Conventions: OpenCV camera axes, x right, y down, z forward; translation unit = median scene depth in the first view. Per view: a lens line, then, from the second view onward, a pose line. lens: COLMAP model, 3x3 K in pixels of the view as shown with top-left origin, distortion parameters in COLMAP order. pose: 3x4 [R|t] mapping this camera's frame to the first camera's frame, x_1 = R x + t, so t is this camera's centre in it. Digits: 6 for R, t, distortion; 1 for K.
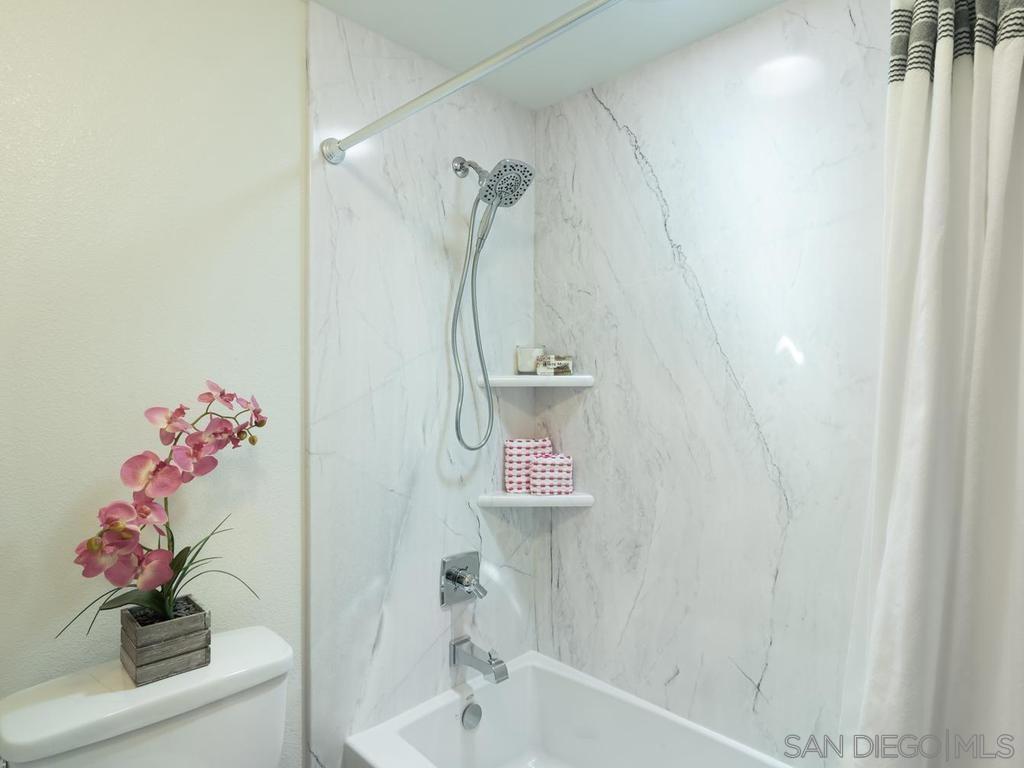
lens RADIAL K [[579.7, 0, 512.1], [0, 579.7, 388.0], [0, 0, 1]] dist [0.001795, -0.000036]
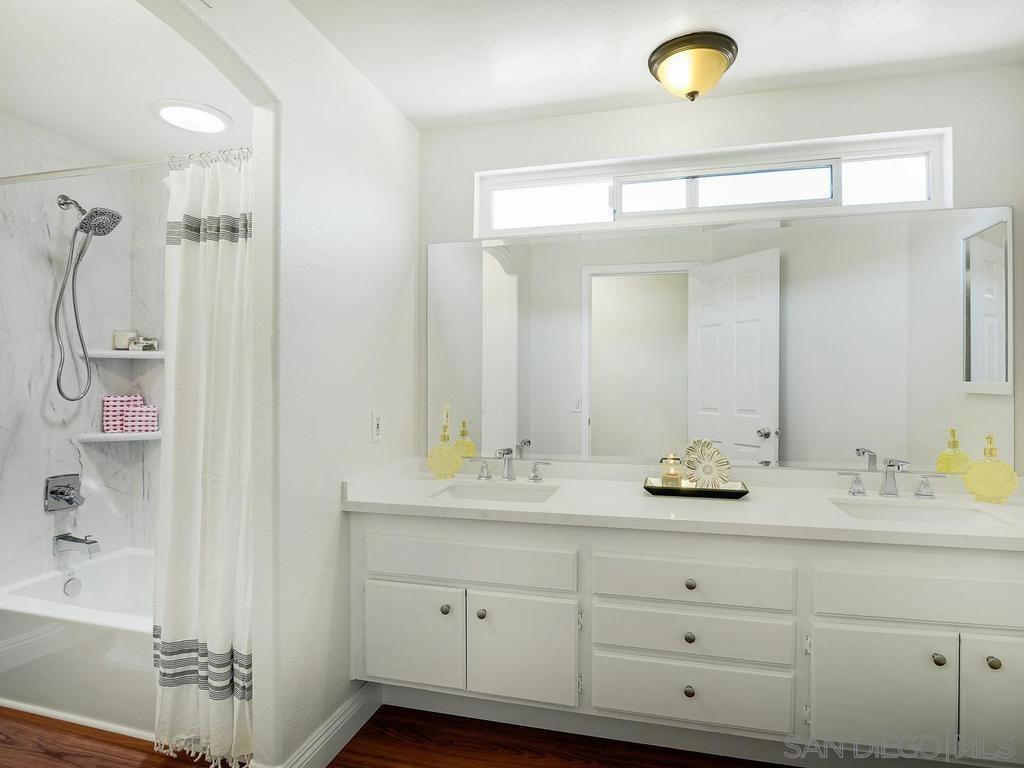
lens RADIAL K [[569.7, 0, 514.3], [0, 569.7, 382.2], [0, 0, 1]] dist [-0.020365, -0.000045]
pose [[0.859196, 0.002637, 0.511640, 0.151292], [-0.001099, 0.999994, -0.003309, 0.061646], [-0.511645, 0.002281, 0.859194, -0.720150]]
